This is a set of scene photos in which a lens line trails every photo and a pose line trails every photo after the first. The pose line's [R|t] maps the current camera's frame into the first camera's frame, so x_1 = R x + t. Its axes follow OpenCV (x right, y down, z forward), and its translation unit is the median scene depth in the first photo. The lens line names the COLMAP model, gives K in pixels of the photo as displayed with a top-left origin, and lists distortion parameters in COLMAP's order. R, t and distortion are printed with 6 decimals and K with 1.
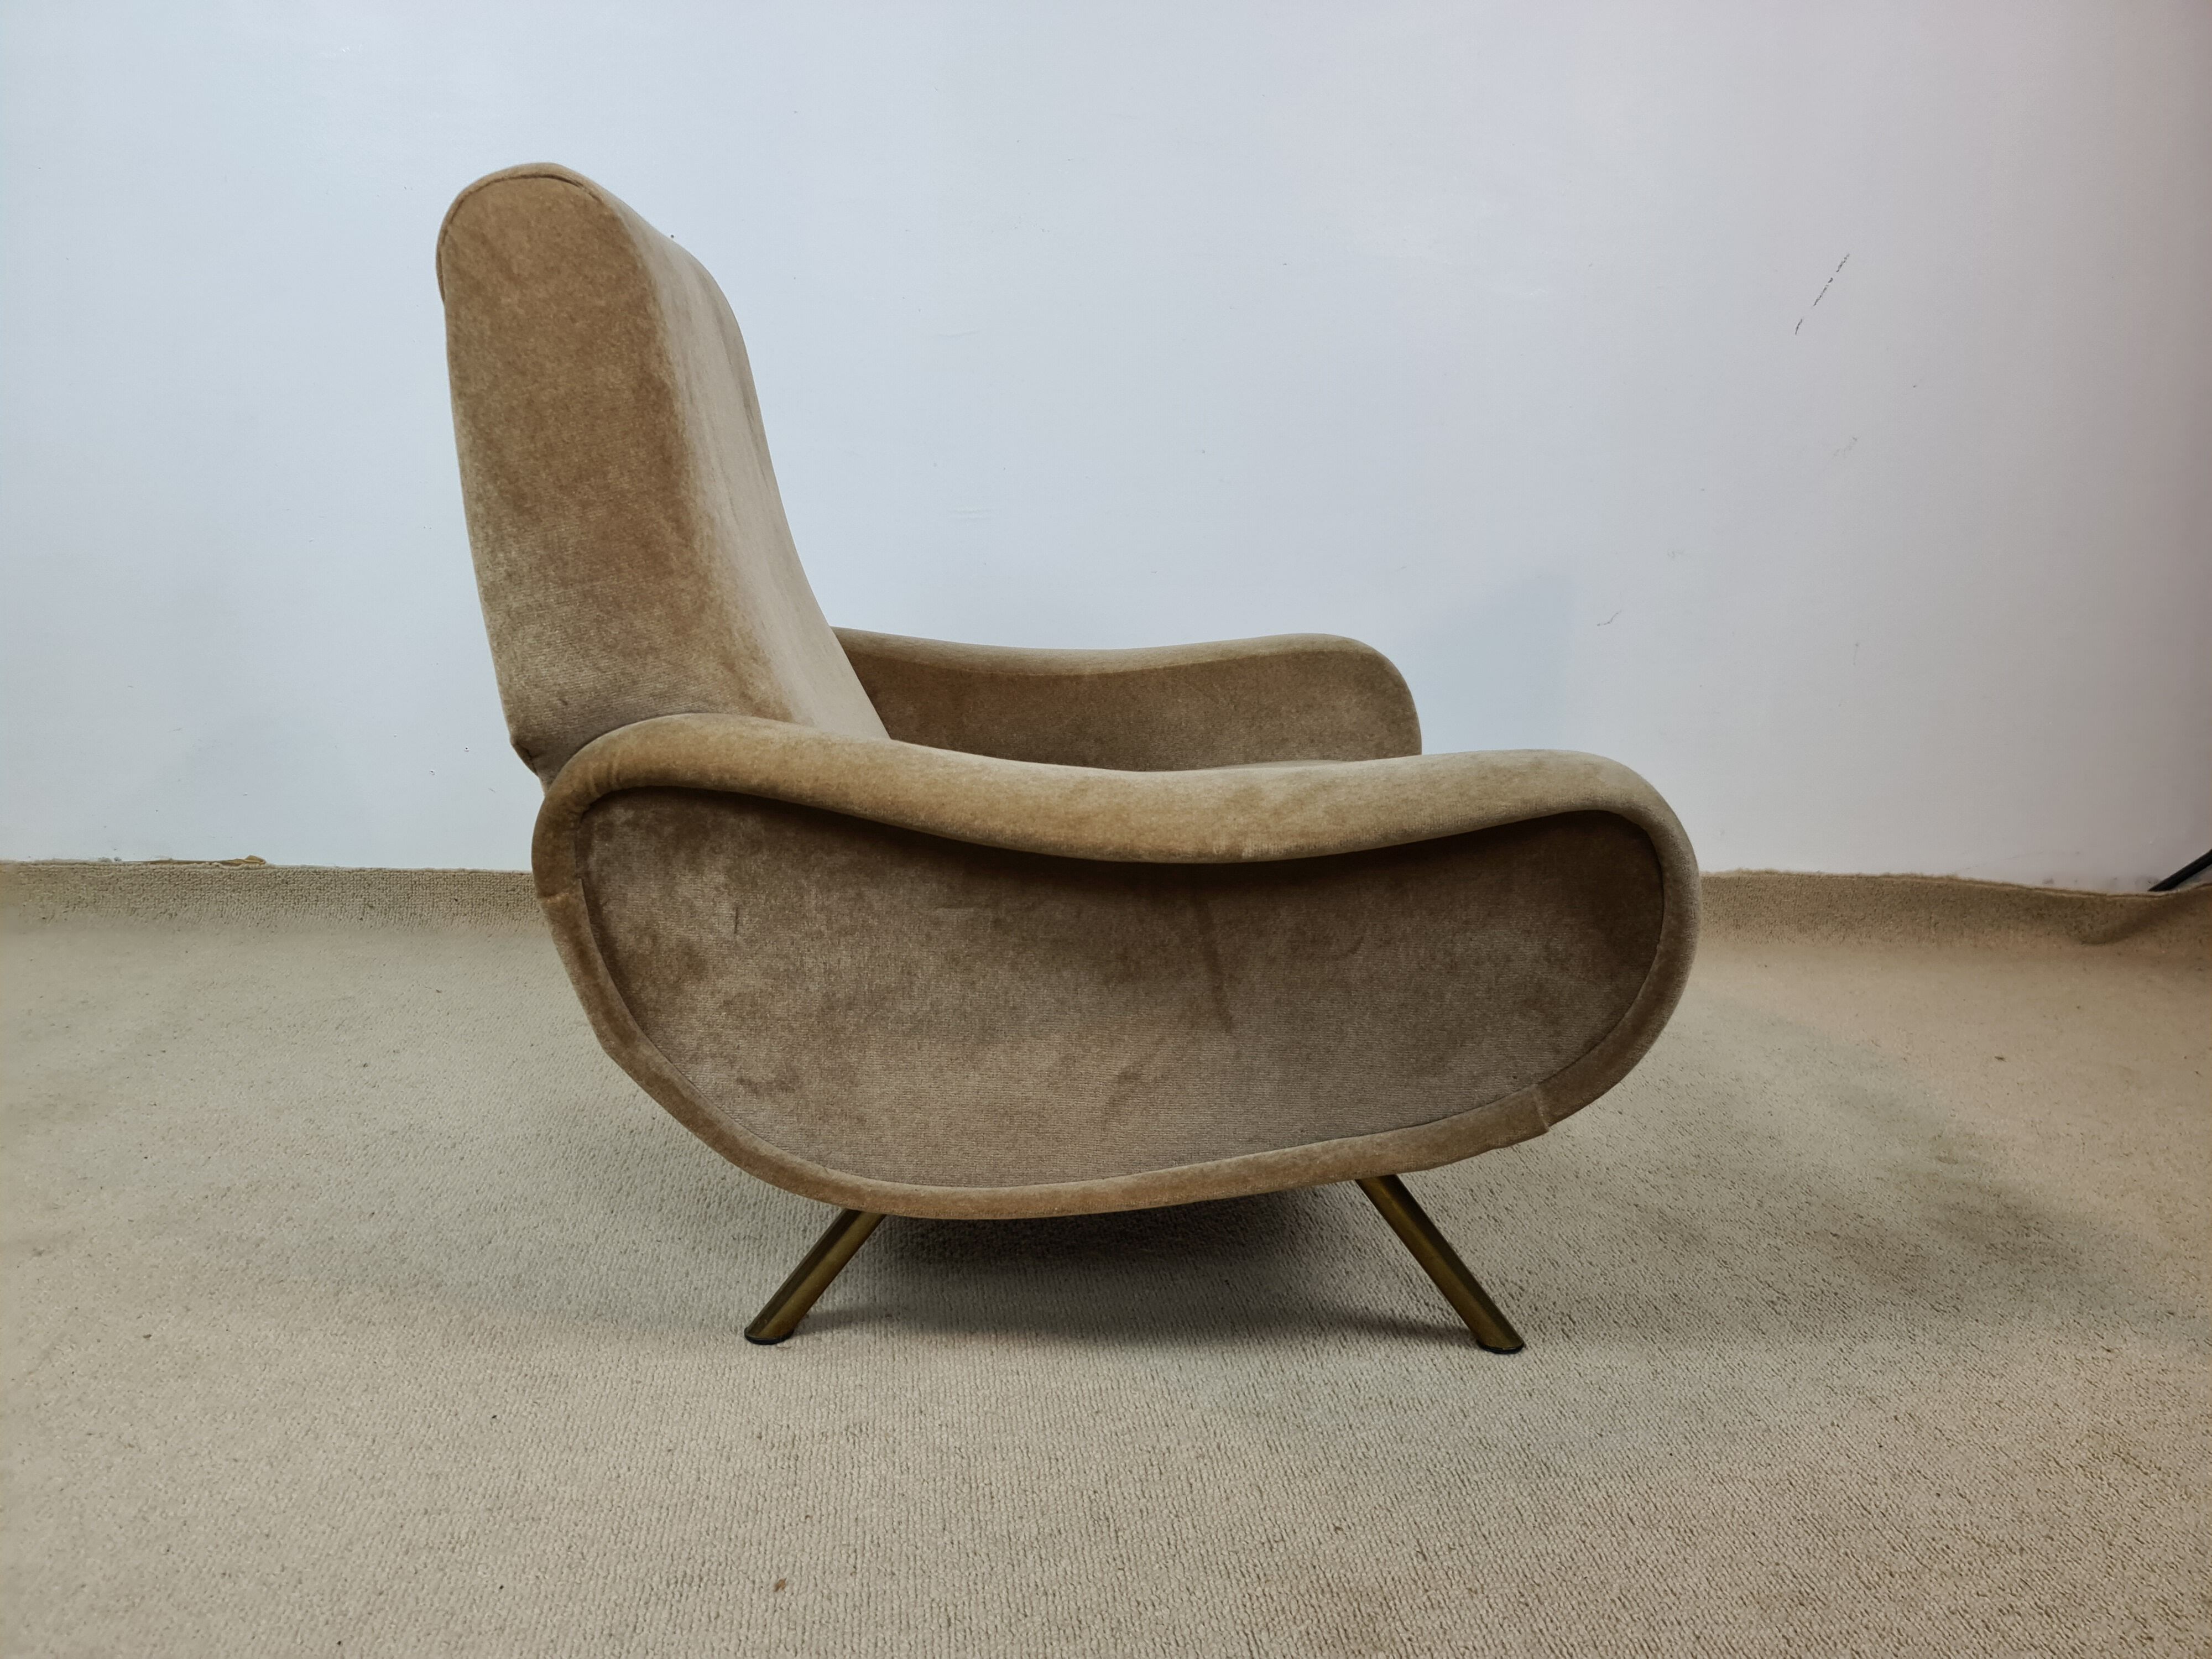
lens RADIAL K [[1774.1, 0, 1154.3], [0, 1774.1, 837.8], [0, 0, 1]] dist [0.076227, -0.082956]
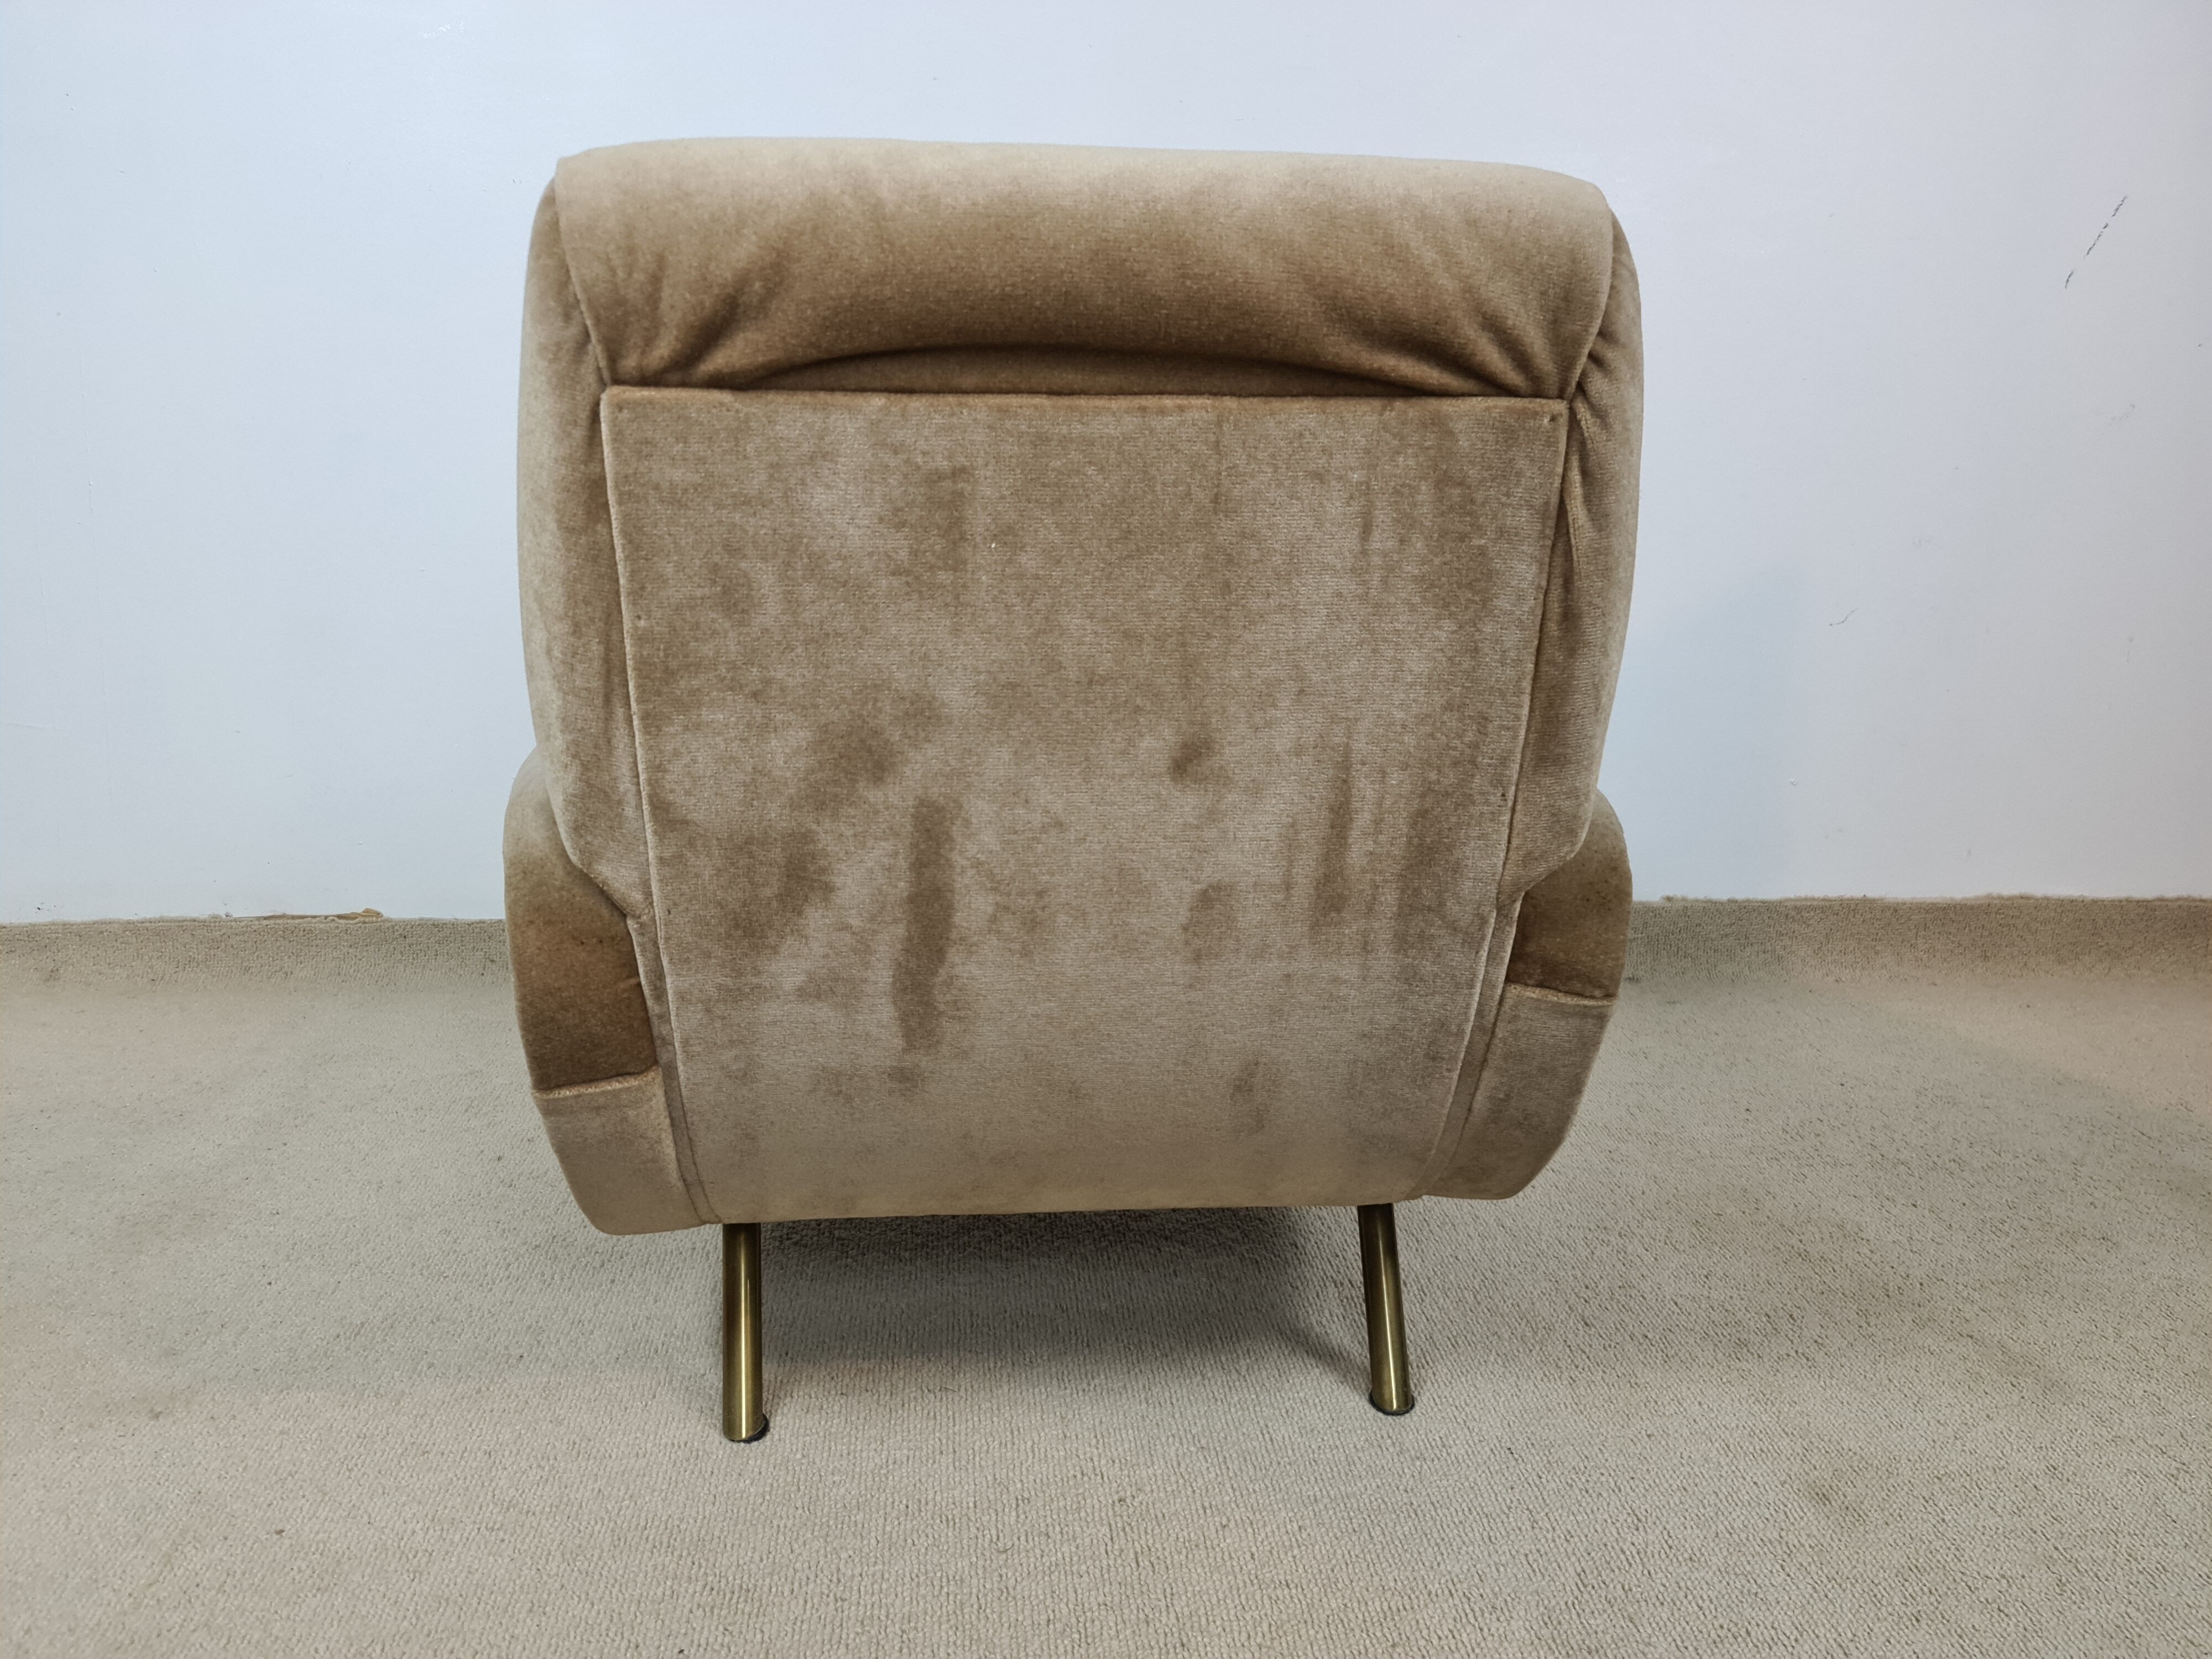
lens RADIAL K [[1774.1, 0, 1123.1], [0, 1774.1, 844.4], [0, 0, 1]] dist [0.076227, -0.082956]
pose [[0.998232, -0.014188, -0.057718, -0.097817], [0.015508, 0.999627, 0.022490, -0.066001], [0.057378, -0.023345, 0.998080, 0.163684]]
